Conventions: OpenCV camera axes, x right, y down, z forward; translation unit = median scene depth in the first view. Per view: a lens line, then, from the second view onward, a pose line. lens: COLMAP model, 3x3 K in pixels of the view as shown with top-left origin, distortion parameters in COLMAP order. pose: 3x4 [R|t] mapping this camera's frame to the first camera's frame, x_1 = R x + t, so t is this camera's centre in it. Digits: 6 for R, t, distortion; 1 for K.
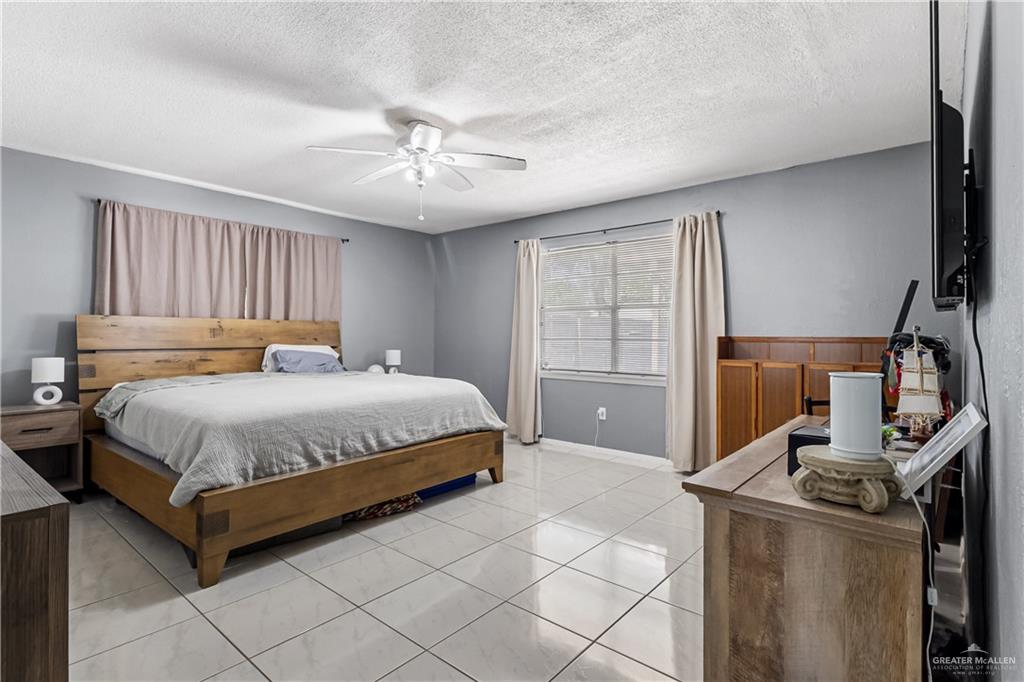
lens RADIAL K [[496.9, 0, 514.7], [0, 496.9, 326.9], [0, 0, 1]] dist [-0.000770, -0.000307]
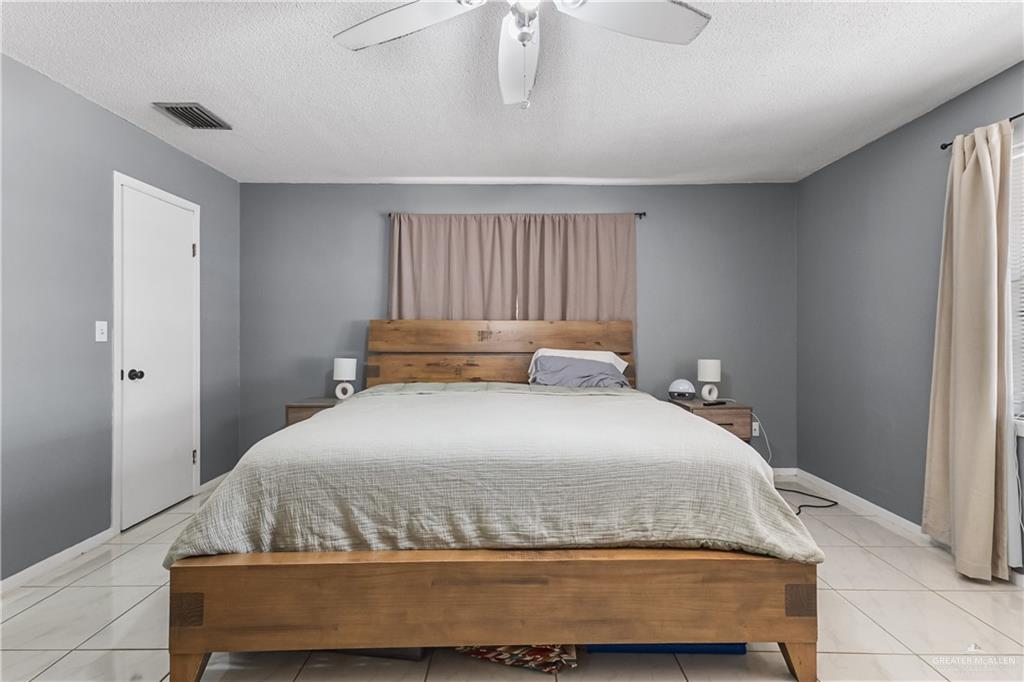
lens RADIAL K [[467.7, 0, 514.2], [0, 467.7, 333.3], [0, 0, 1]] dist [0.010403, -0.000701]
pose [[0.640010, -0.006880, -0.768336, 0.126465], [0.012347, 0.999923, 0.001332, 0.007680], [0.768267, -0.010339, 0.640046, 0.556711]]
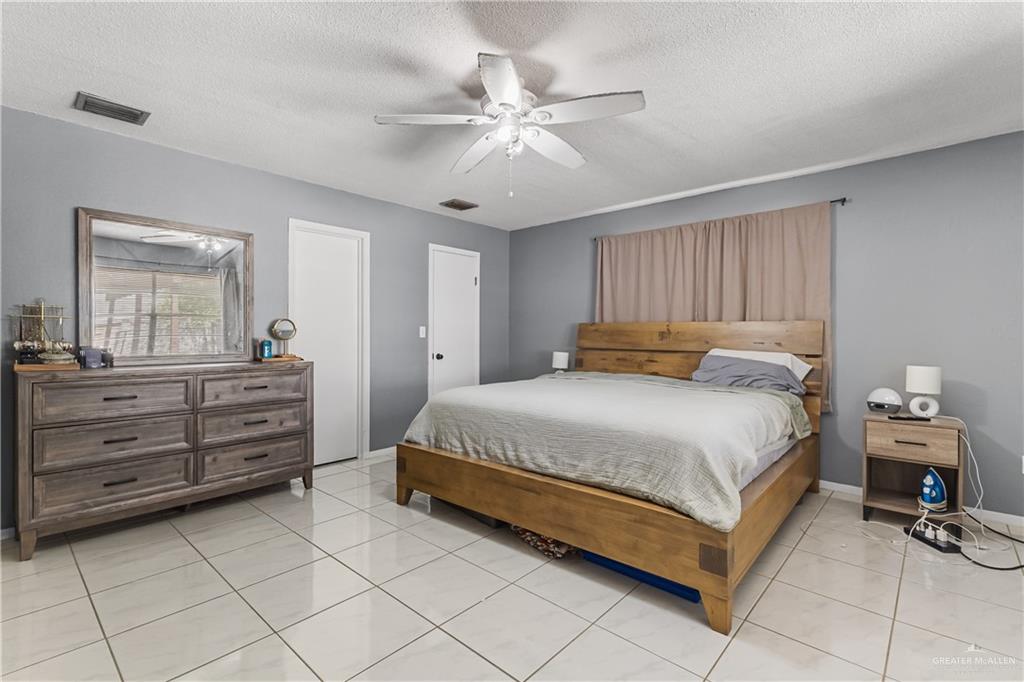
lens RADIAL K [[467.7, 0, 514.2], [0, 467.7, 333.3], [0, 0, 1]] dist [0.010403, -0.000701]
pose [[-0.024175, -0.006258, -0.999688, 0.459873], [0.007393, 0.999952, -0.006438, 0.012140], [0.999680, -0.007546, -0.024128, 0.816962]]
